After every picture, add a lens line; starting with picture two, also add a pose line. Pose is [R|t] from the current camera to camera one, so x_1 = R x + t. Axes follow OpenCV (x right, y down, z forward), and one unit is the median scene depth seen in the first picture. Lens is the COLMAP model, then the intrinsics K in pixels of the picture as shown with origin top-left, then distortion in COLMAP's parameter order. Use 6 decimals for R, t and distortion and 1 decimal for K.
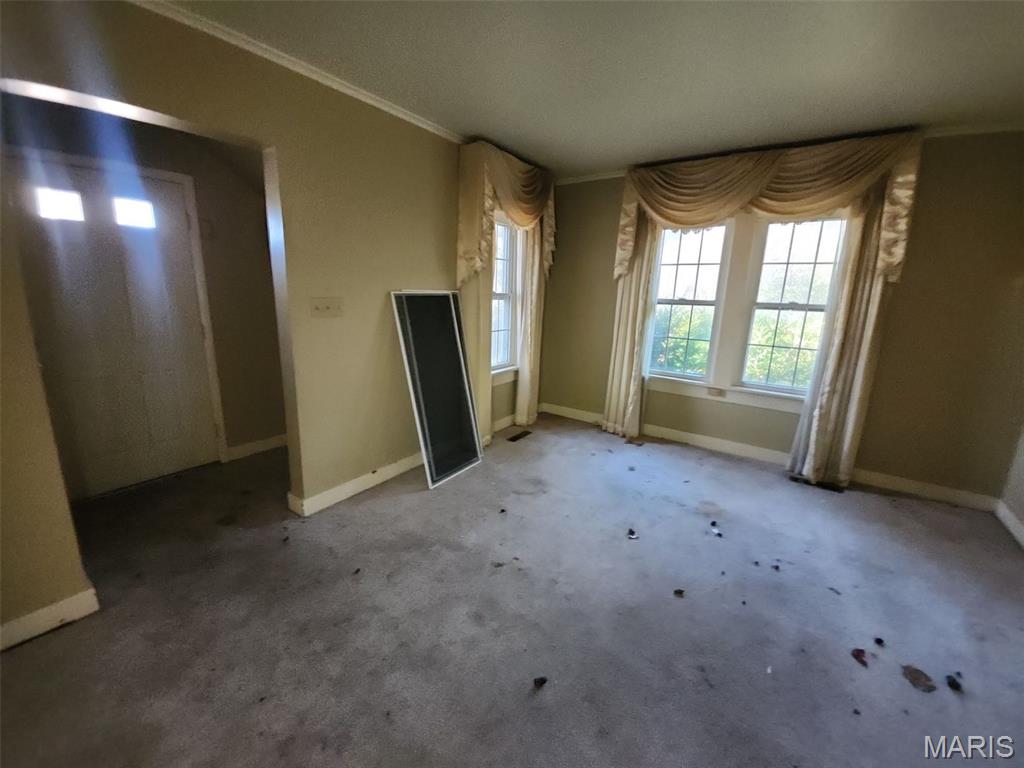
lens RADIAL K [[406.8, 0, 512.3], [0, 406.8, 384.4], [0, 0, 1]] dist [-0.007409, -0.005307]
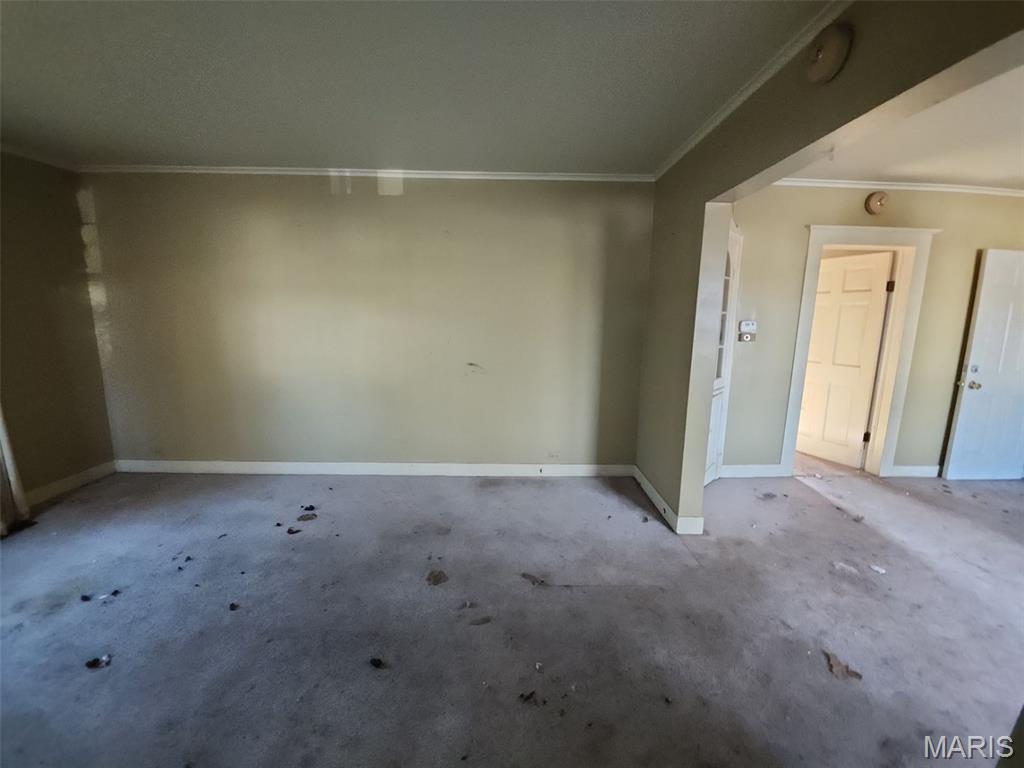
lens RADIAL K [[406.8, 0, 511.9], [0, 406.8, 382.3], [0, 0, 1]] dist [-0.007409, -0.005307]
pose [[-0.586092, -0.174279, 0.791279, -0.453377], [0.152560, 0.935389, 0.319018, -0.145896], [-0.795752, 0.307691, -0.521637, 0.524469]]
